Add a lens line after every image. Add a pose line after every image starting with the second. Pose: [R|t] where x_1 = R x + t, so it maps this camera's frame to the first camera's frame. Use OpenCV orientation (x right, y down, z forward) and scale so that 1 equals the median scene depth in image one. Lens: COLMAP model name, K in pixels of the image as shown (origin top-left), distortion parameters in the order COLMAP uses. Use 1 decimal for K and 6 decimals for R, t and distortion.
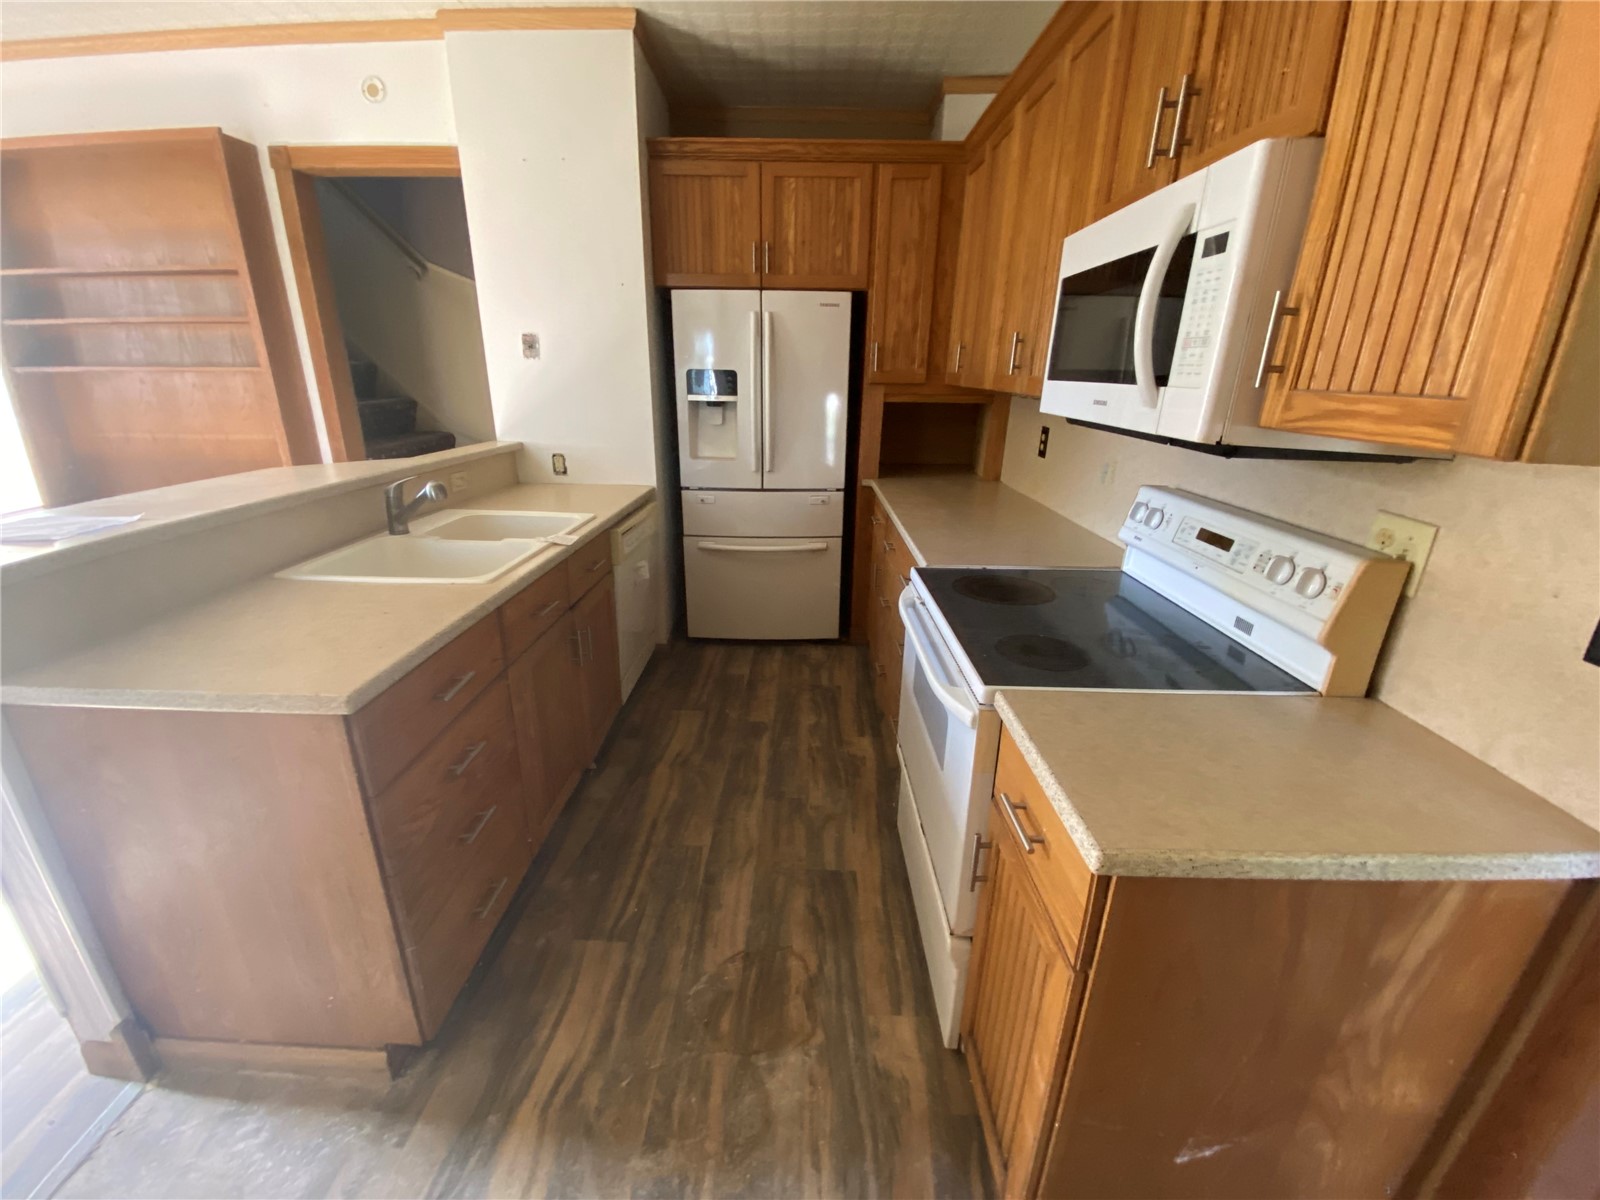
lens RADIAL K [[652.0, 0, 799.1], [0, 652.0, 609.7], [0, 0, 1]] dist [0.000203, -0.010856]
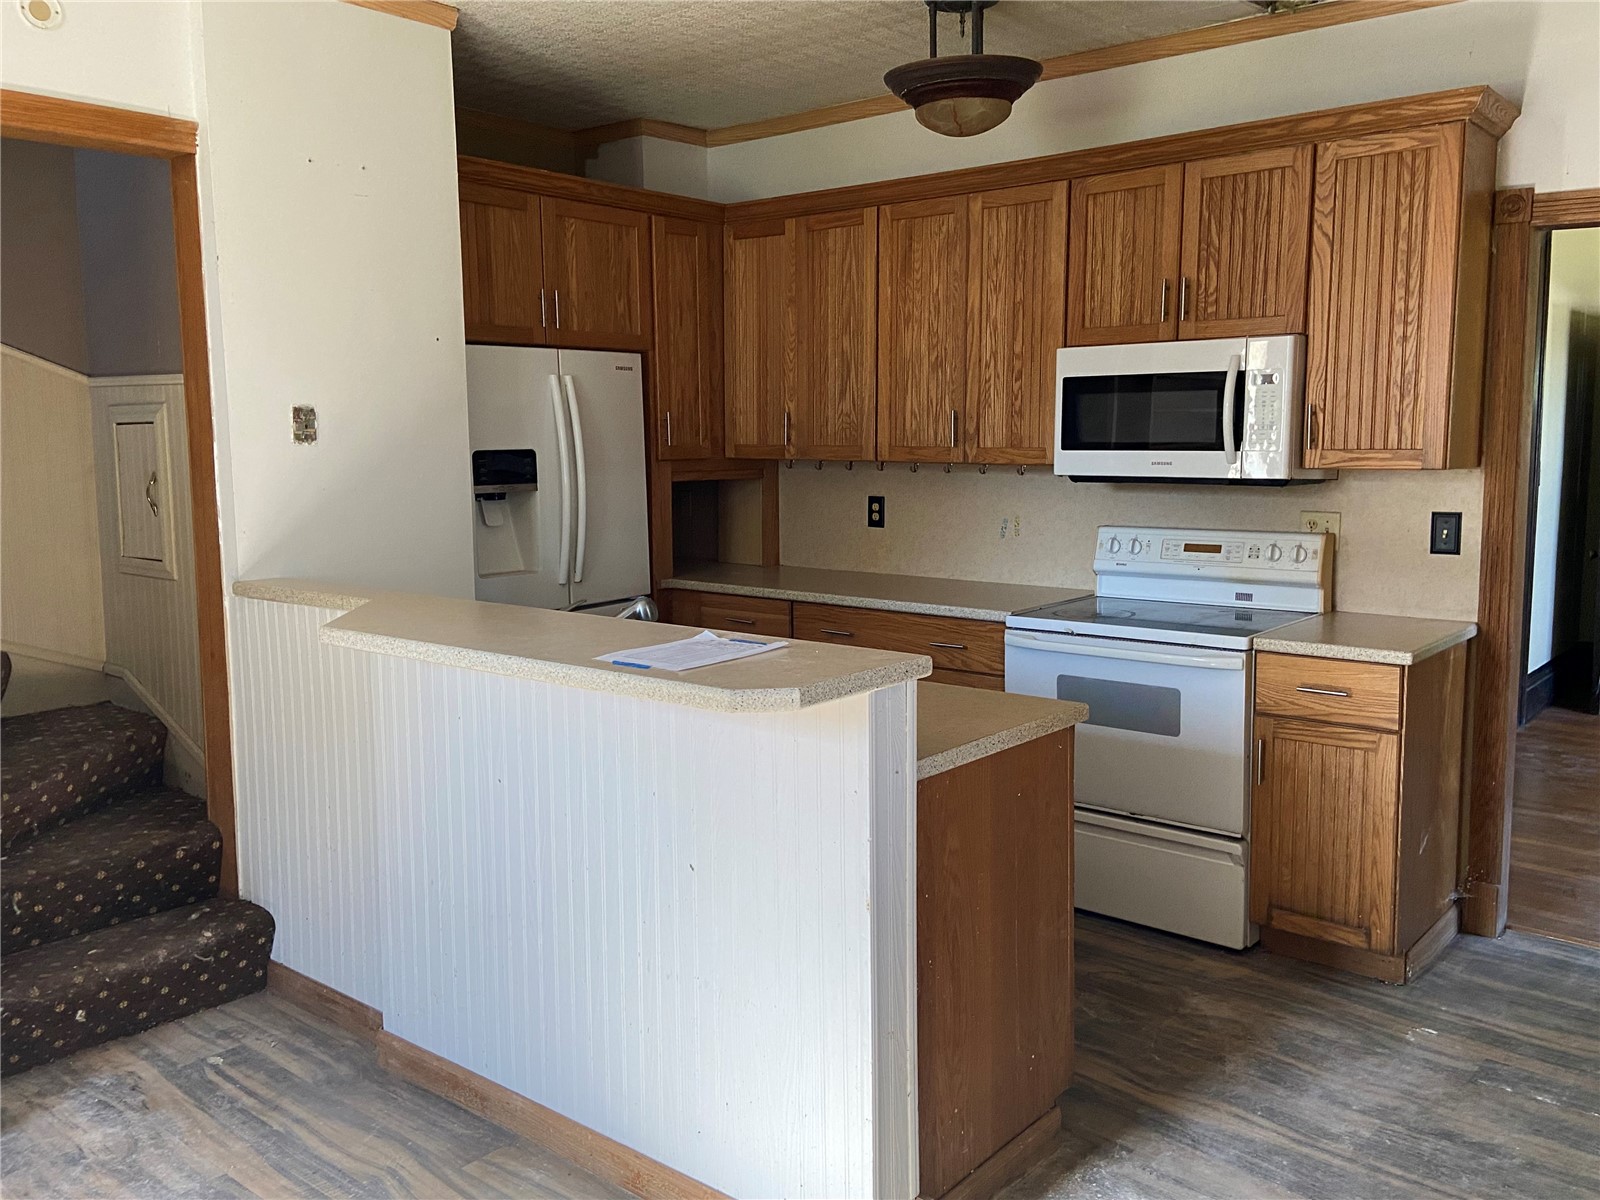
lens RADIAL K [[1331.2, 0, 800.0], [0, 1331.2, 600.0], [0, 0, 1]] dist [0.033615, -0.002867]
pose [[0.631481, -0.118197, 0.766330, -1.208837], [0.283869, 0.954942, -0.086630, 0.002556], [-0.721561, 0.272243, 0.636579, -0.120696]]
